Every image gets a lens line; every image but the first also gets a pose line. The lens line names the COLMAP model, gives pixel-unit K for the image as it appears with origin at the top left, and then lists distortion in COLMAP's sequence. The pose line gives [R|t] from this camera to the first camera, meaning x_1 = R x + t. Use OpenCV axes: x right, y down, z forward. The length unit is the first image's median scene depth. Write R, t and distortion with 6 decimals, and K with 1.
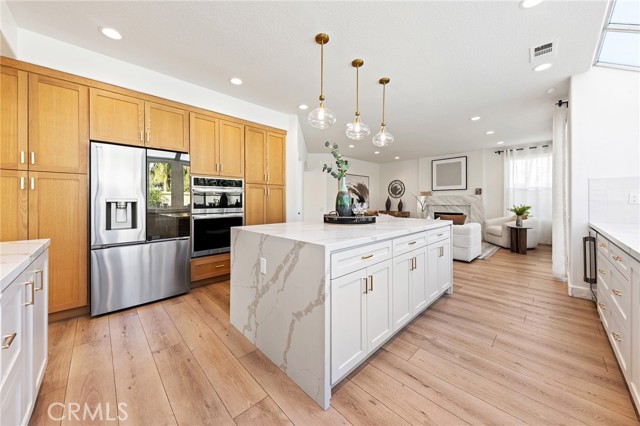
lens RADIAL K [[230.2, 0, 328.7], [0, 230.2, 201.8], [0, 0, 1]] dist [0.002656, -0.000313]
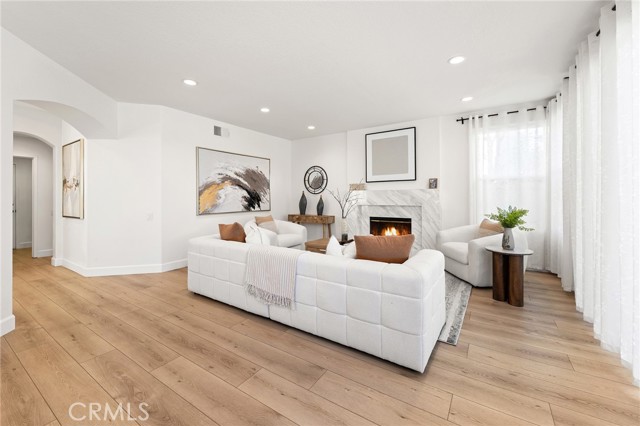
lens RADIAL K [[258.9, 0, 329.5], [0, 258.9, 195.5], [0, 0, 1]] dist [0.000699, 0.000223]
pose [[0.977785, -0.002214, 0.209597, 0.224406], [0.004576, 0.999931, -0.010788, -0.005745], [-0.209558, 0.011508, 0.977728, 0.366451]]
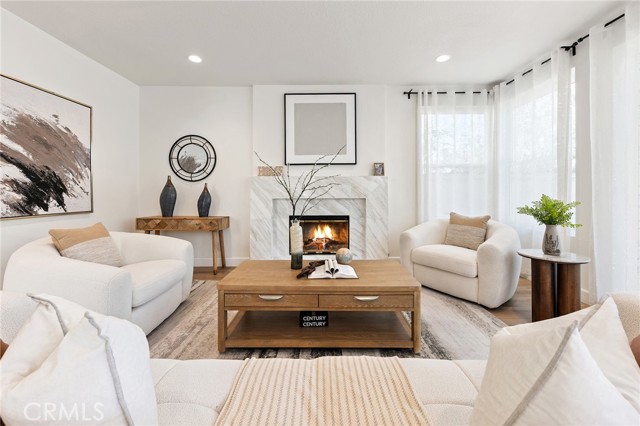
lens RADIAL K [[255.0, 0, 327.7], [0, 255.0, 190.7], [0, 0, 1]] dist [0.003163, -0.000403]
pose [[0.717273, 0.002447, 0.696788, 0.197967], [0.004705, 0.999954, -0.008355, 0.004017], [-0.696777, 0.009271, 0.717228, 0.671302]]
